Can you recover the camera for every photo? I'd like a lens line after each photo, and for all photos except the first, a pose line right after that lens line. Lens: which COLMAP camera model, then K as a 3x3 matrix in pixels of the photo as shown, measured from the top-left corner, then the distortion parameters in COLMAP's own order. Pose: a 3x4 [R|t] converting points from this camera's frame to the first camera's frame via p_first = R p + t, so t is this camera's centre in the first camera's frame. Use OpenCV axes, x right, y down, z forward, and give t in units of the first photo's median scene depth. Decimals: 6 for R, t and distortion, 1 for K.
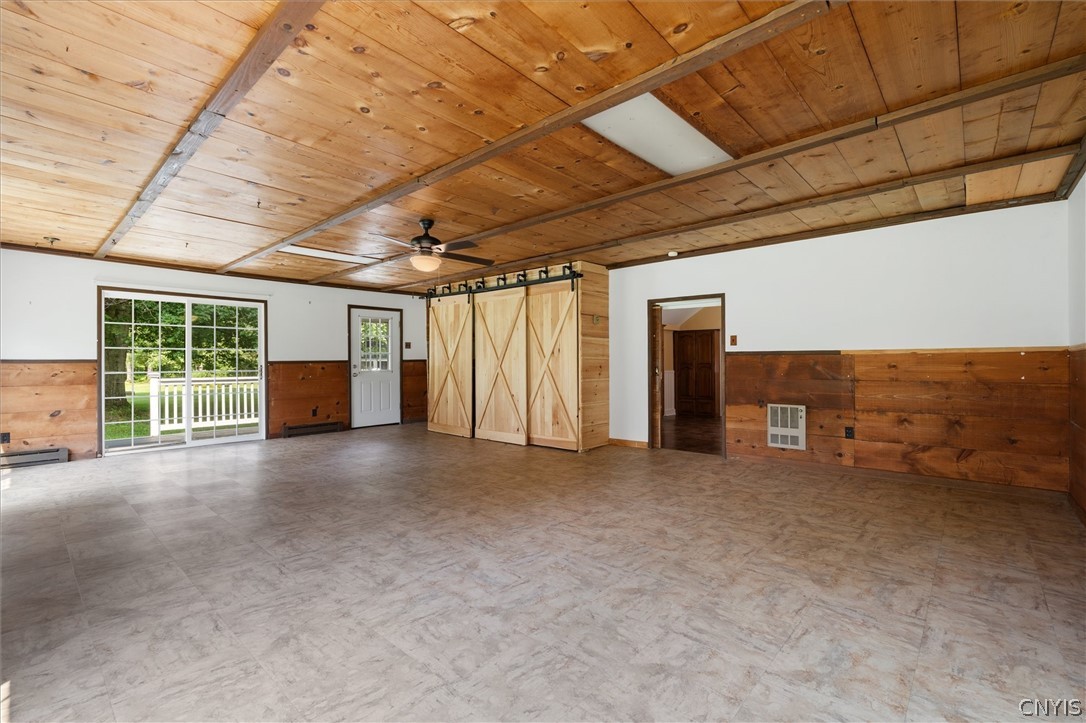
lens RADIAL K [[478.5, 0, 542.2], [0, 478.5, 357.9], [0, 0, 1]] dist [0.007747, -0.001078]
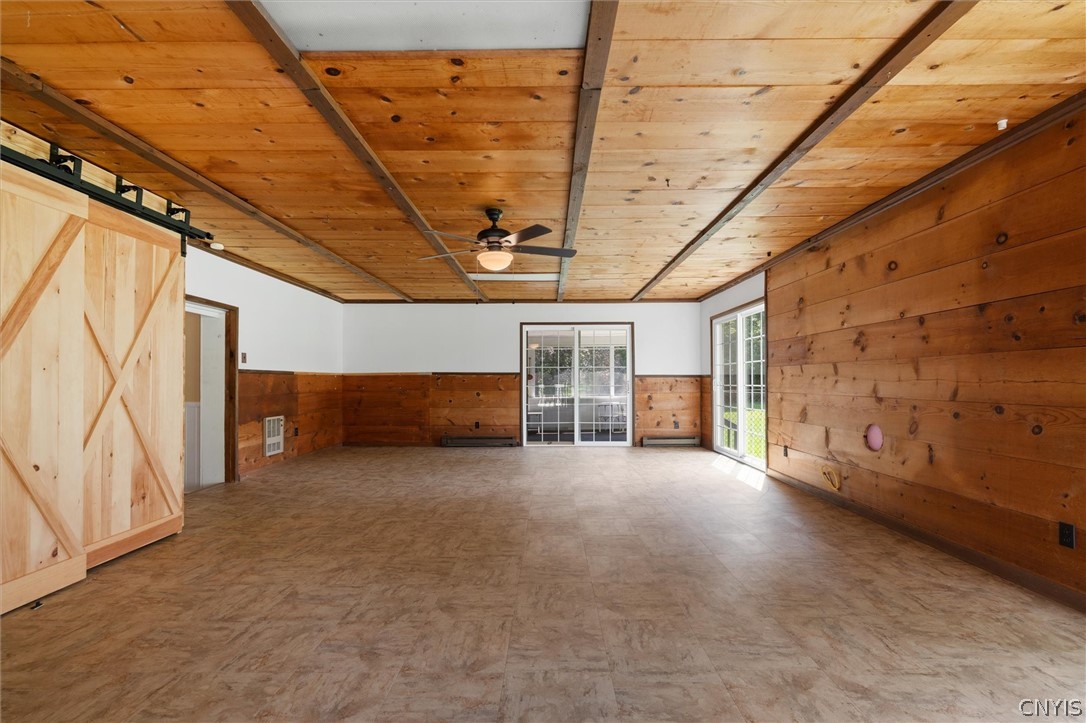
lens RADIAL K [[478.5, 0, 541.6], [0, 478.5, 372.3], [0, 0, 1]] dist [0.007747, -0.001078]
pose [[-0.666467, 0.020036, 0.745265, -0.800811], [-0.000143, 0.999635, -0.027002, 0.020663], [-0.745534, -0.018102, -0.666221, 1.298100]]
